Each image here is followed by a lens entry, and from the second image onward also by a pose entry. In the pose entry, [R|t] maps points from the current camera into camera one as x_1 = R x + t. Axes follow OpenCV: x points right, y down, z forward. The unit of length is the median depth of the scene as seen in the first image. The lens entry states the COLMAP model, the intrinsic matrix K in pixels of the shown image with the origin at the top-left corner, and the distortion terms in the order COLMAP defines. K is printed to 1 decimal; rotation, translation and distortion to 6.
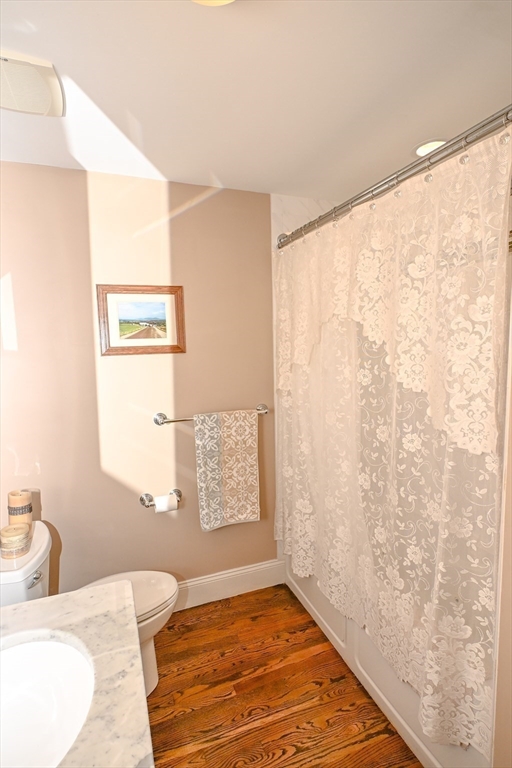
lens RADIAL K [[390.3, 0, 256.0], [0, 390.3, 384.0], [0, 0, 1]] dist [0.000822, 0.000026]
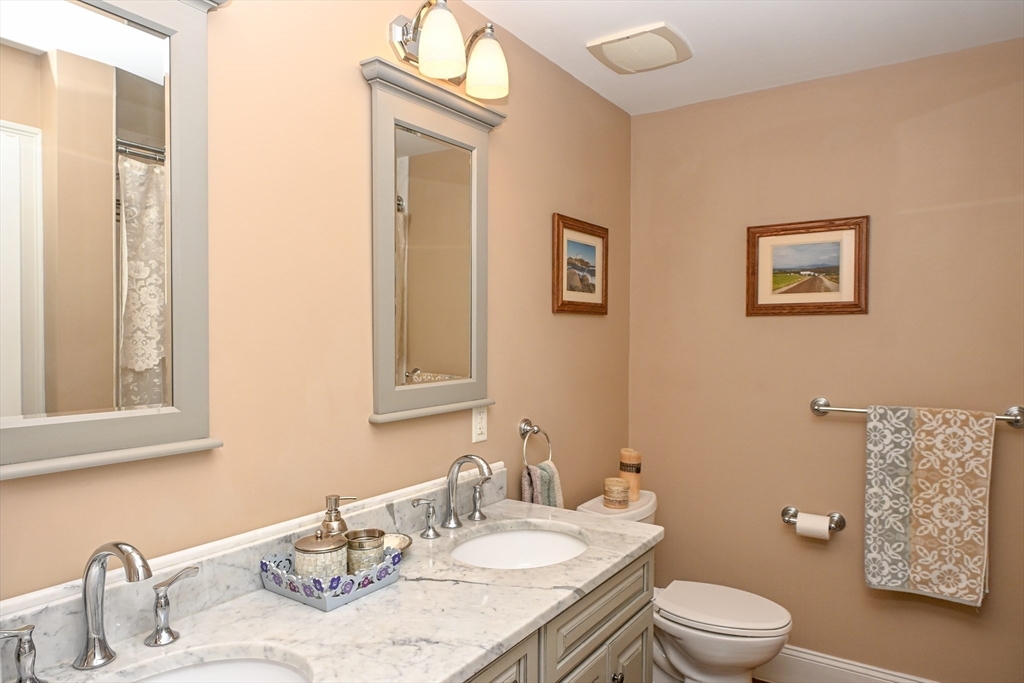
lens RADIAL K [[643.2, 0, 512.0], [0, 643.2, 341.5], [0, 0, 1]] dist [0.000136, 0.000243]
pose [[0.579552, 0.034762, -0.814194, 0.370892], [-0.104495, 0.994012, -0.031941, 0.068780], [0.808208, 0.103590, 0.579714, -0.134631]]
